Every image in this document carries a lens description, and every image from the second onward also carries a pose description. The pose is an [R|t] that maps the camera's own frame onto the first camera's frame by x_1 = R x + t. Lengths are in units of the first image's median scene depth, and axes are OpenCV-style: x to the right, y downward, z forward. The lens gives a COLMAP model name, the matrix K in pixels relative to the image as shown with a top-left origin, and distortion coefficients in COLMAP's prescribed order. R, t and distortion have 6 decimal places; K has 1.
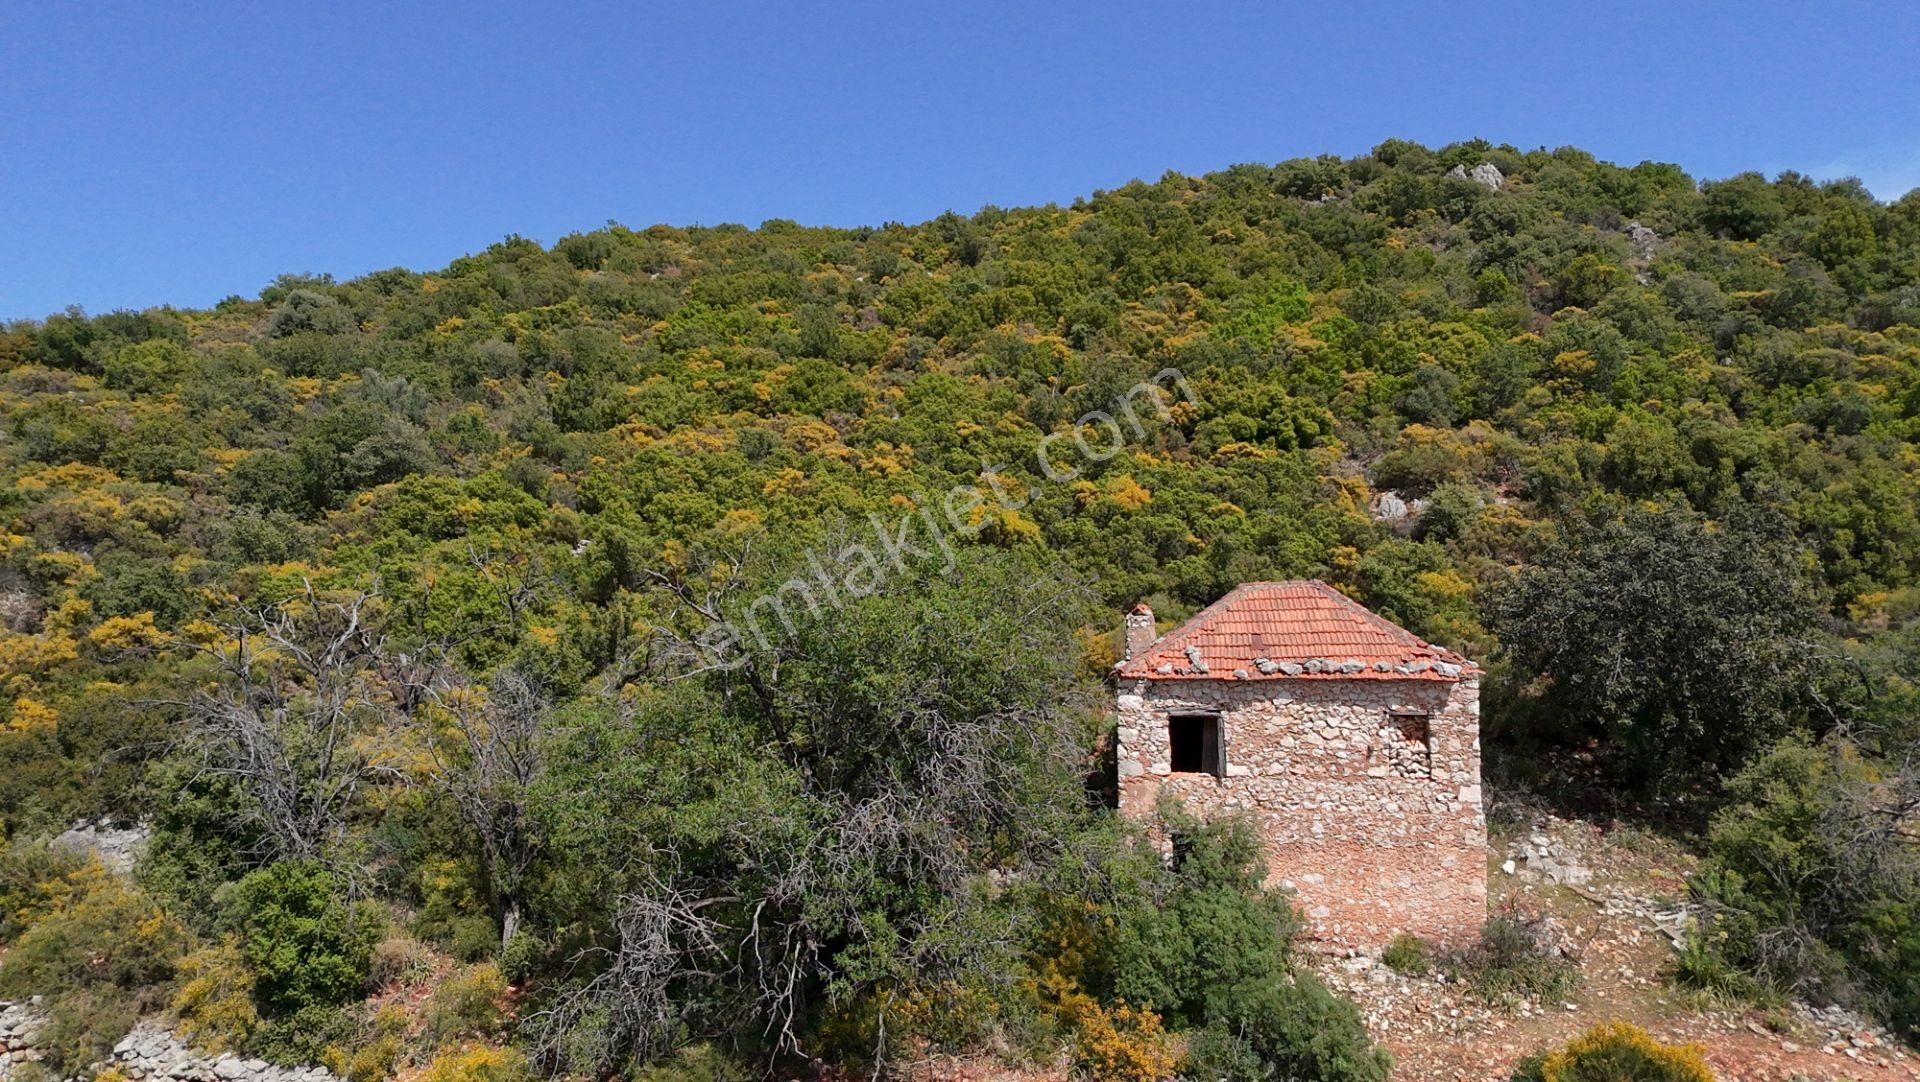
lens RADIAL K [[1229.9, 0, 957.9], [0, 1229.9, 539.6], [0, 0, 1]] dist [0.006296, -0.002039]
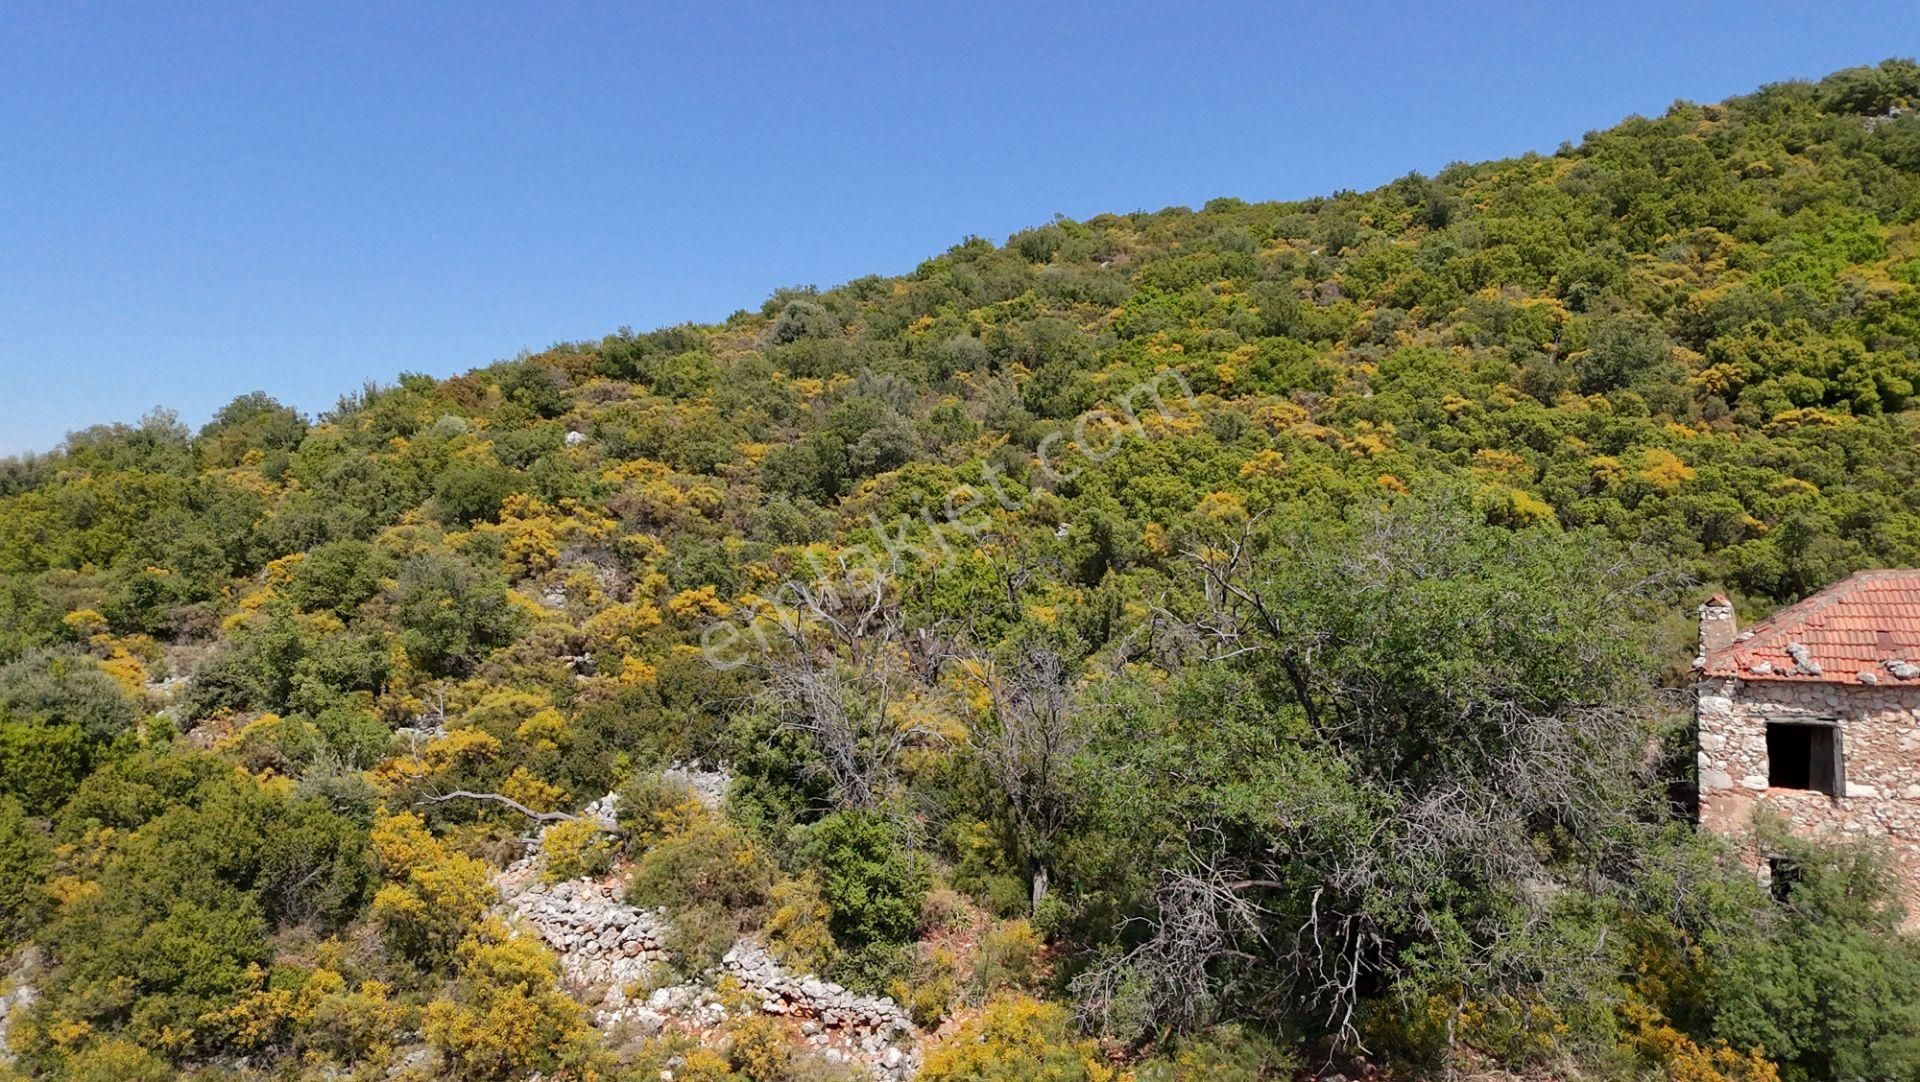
lens RADIAL K [[1229.9, 0, 955.8], [0, 1229.9, 539.8], [0, 0, 1]] dist [0.006296, -0.002039]
pose [[0.940877, 0.002666, -0.338737, -0.038098], [0.001582, 0.999924, 0.012264, 0.001363], [0.338744, -0.012075, 0.940801, -0.006242]]
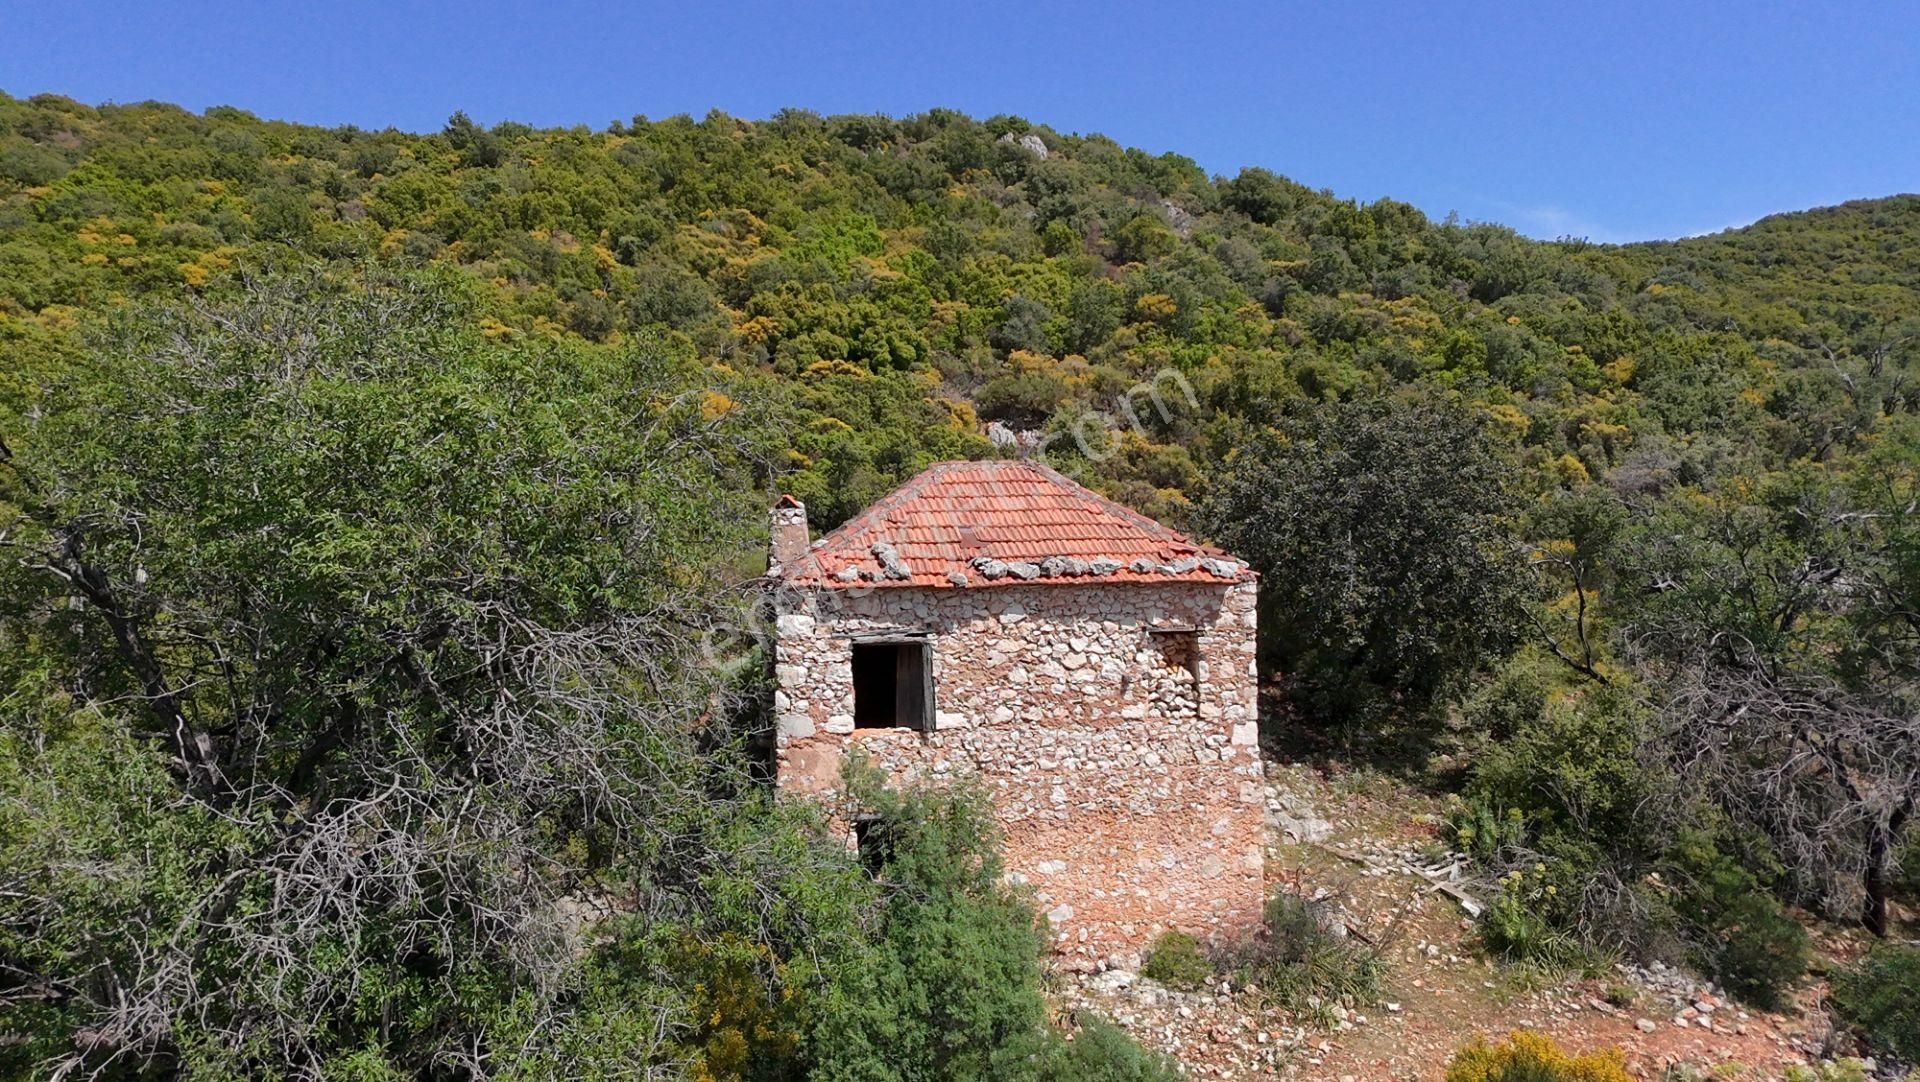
lens RADIAL K [[1229.9, 0, 959.6], [0, 1229.9, 534.7], [0, 0, 1]] dist [0.006296, -0.002039]
pose [[0.926805, 0.004300, 0.375517, -0.013108], [-0.006886, 0.999961, 0.005544, 0.041947], [-0.375479, -0.007724, 0.926799, 0.190126]]
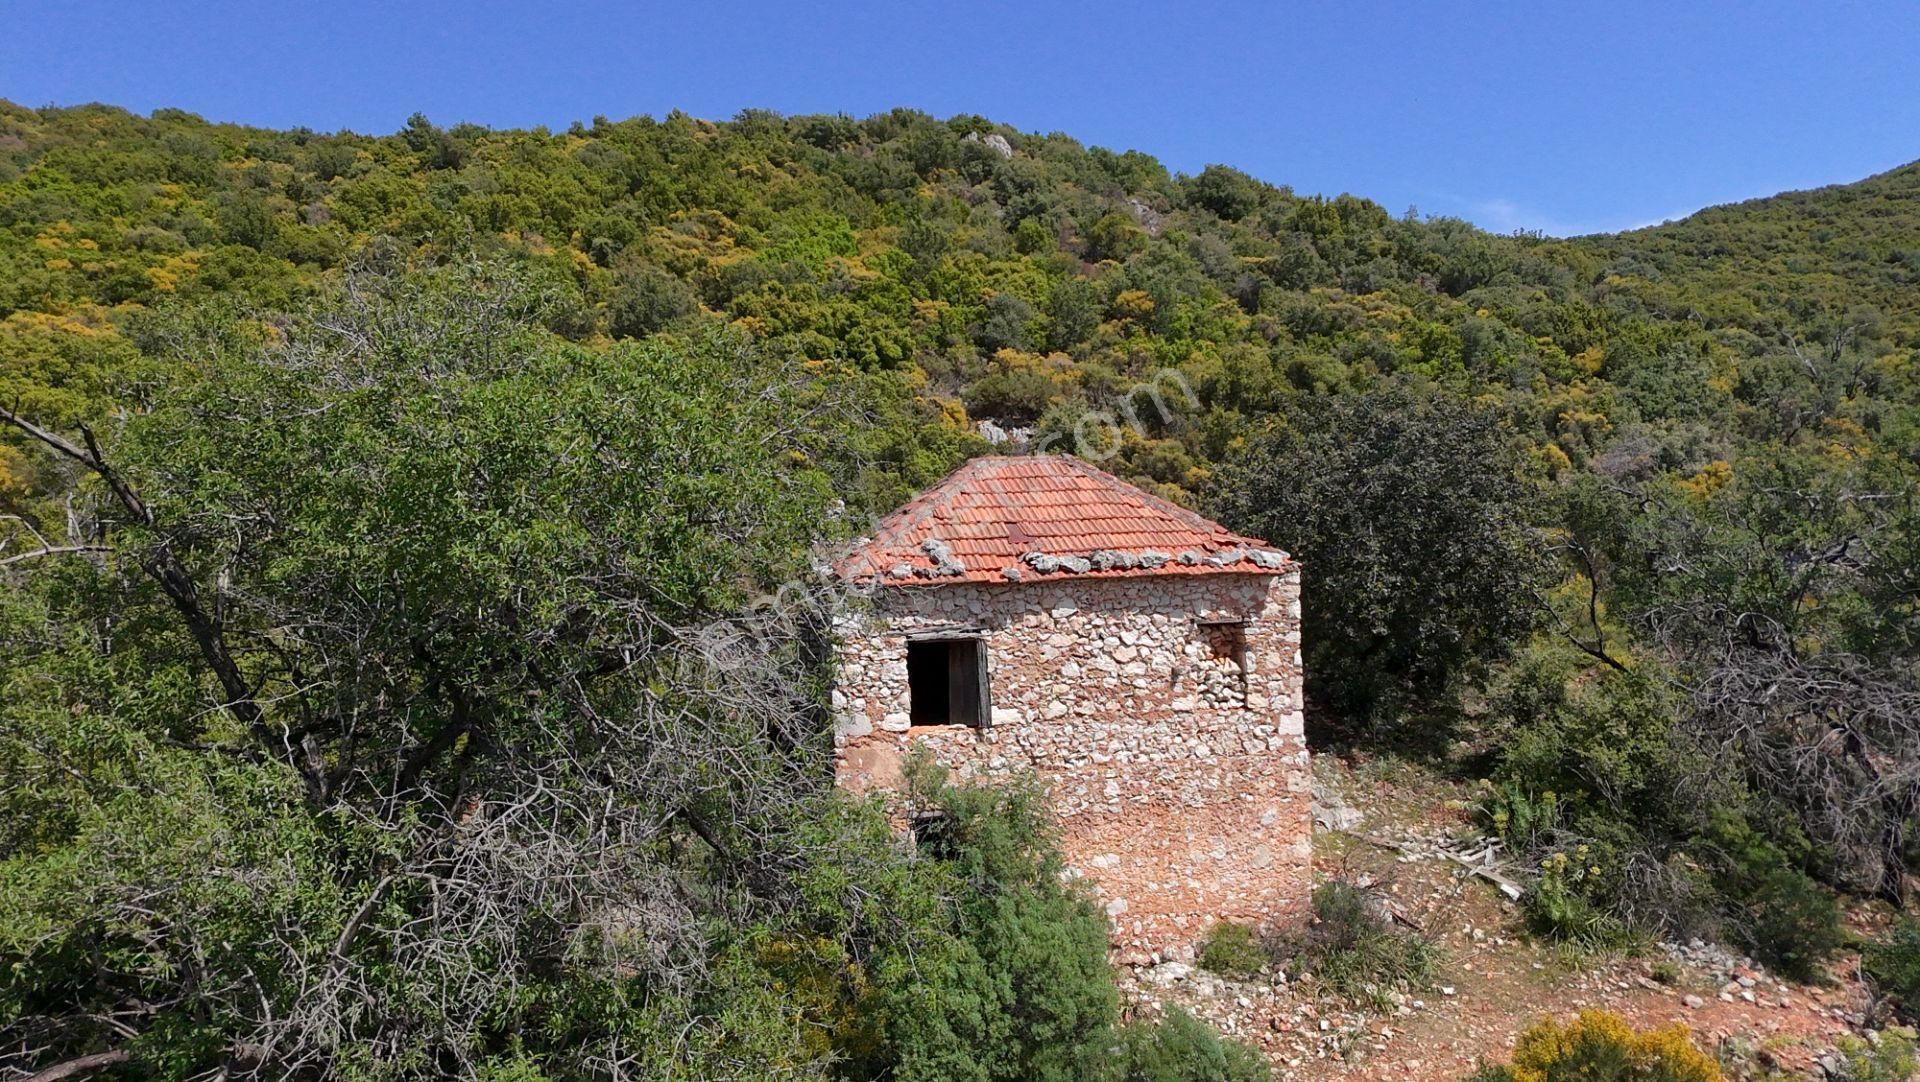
lens RADIAL K [[1229.9, 0, 960.2], [0, 1229.9, 526.8], [0, 0, 1]] dist [0.006296, -0.002039]
pose [[0.912637, -0.008641, 0.408680, -0.038208], [0.009534, 0.999955, -0.000148, 0.042921], [-0.408660, 0.004032, 0.912678, 0.201487]]
